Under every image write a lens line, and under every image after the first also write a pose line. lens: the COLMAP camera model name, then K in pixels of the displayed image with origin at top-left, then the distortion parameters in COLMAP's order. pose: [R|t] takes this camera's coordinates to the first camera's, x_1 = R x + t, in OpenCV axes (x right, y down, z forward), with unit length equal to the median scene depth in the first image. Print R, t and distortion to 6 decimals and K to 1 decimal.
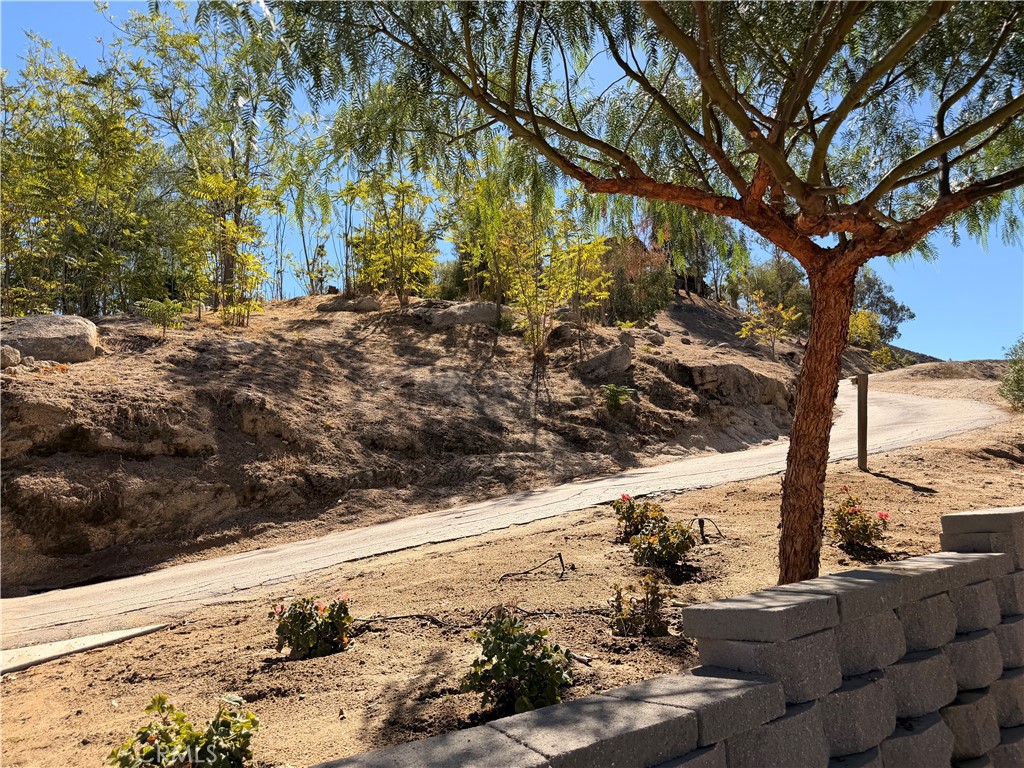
lens RADIAL K [[728.3, 0, 512.0], [0, 728.3, 384.0], [0, 0, 1]] dist [0.156151, -0.239322]
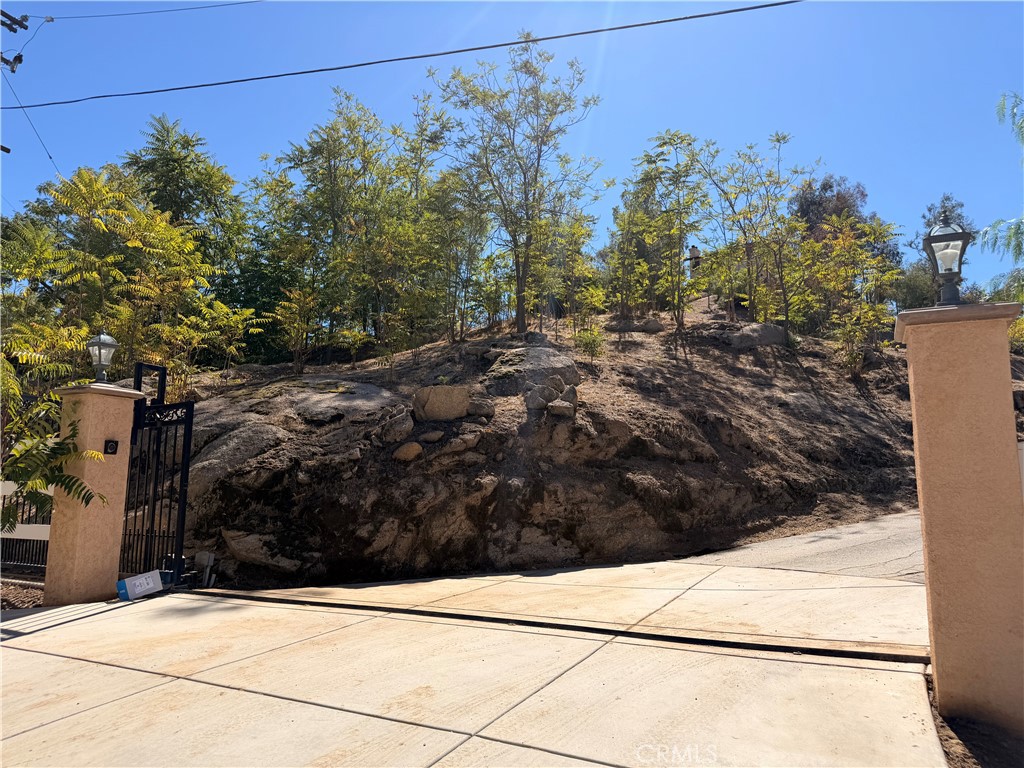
lens RADIAL K [[728.3, 0, 512.0], [0, 728.3, 384.0], [0, 0, 1]] dist [0.156151, -0.239322]
pose [[0.993764, 0.021078, -0.109497, -0.425544], [-0.020526, 0.999770, 0.006167, -0.028951], [0.109602, -0.003881, 0.993968, -0.232119]]
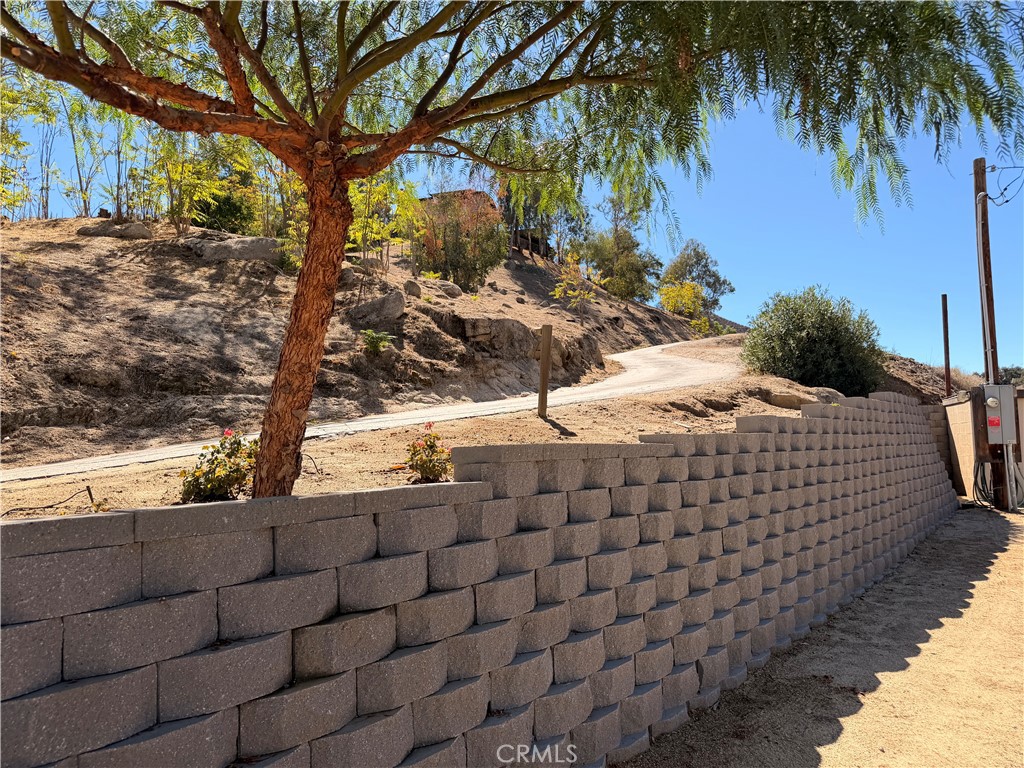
lens RADIAL K [[728.3, 0, 512.0], [0, 728.3, 384.0], [0, 0, 1]] dist [0.156151, -0.239322]
pose [[0.980936, 0.037921, 0.190595, 0.131272], [-0.049313, 0.997247, 0.055383, 0.008352], [-0.187970, -0.063726, 0.980105, -0.000288]]
